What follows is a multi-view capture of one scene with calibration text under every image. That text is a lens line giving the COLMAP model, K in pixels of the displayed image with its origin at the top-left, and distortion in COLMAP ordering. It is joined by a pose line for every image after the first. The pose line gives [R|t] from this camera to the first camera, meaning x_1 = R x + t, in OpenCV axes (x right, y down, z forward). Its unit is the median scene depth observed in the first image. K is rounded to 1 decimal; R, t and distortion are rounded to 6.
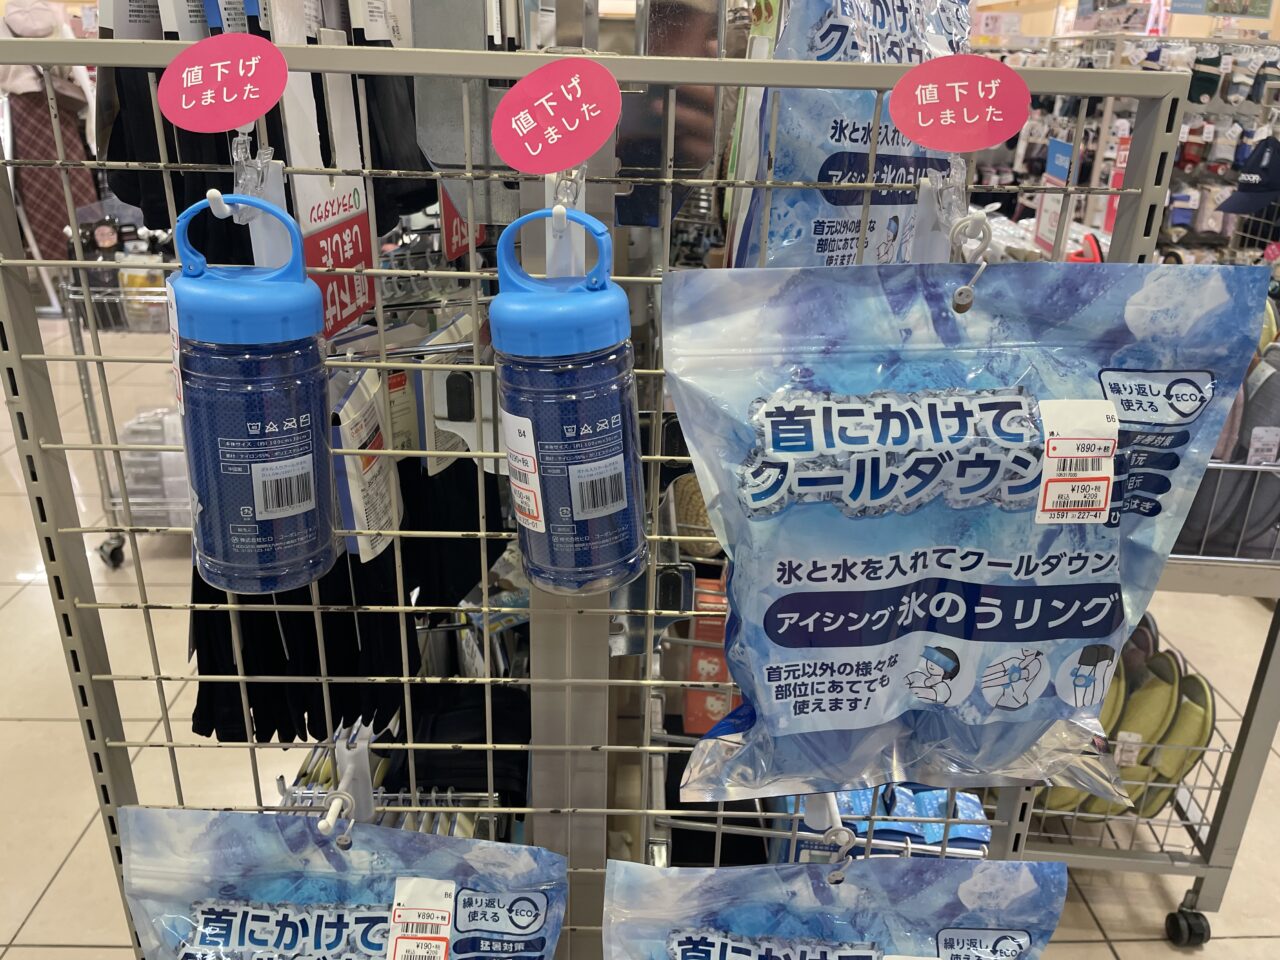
lens RADIAL K [[985.9, 0, 640.0], [0, 985.9, 480.0], [0, 0, 1]] dist [-0.003811, -0.004538]
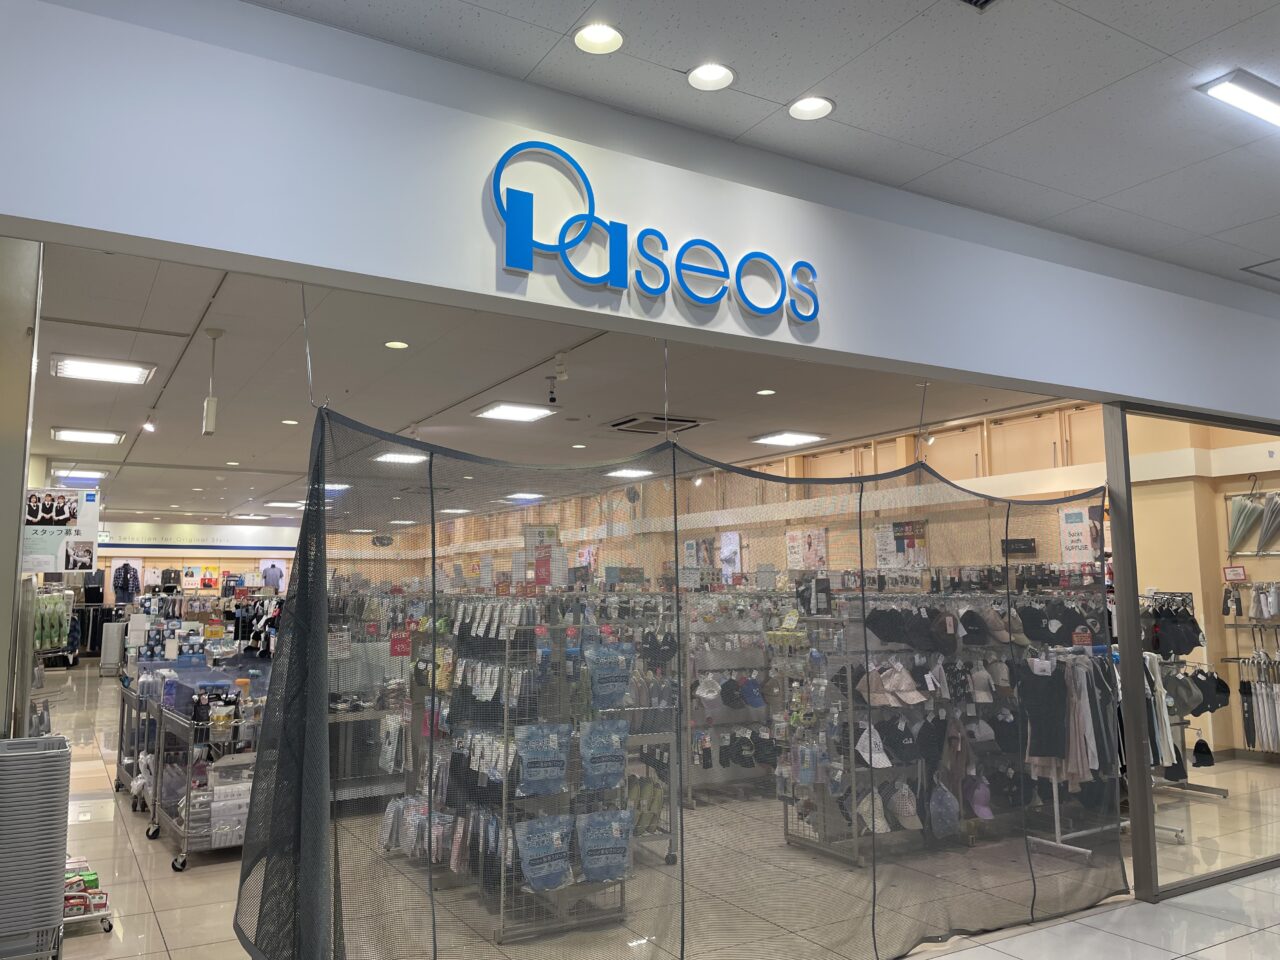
lens RADIAL K [[985.9, 0, 640.0], [0, 985.9, 480.0], [0, 0, 1]] dist [-0.003811, -0.004538]
pose [[0.874652, 0.026903, 0.484005, -0.724364], [0.210474, 0.878357, -0.429174, 0.452491], [-0.436675, 0.477248, 0.762594, -1.284004]]
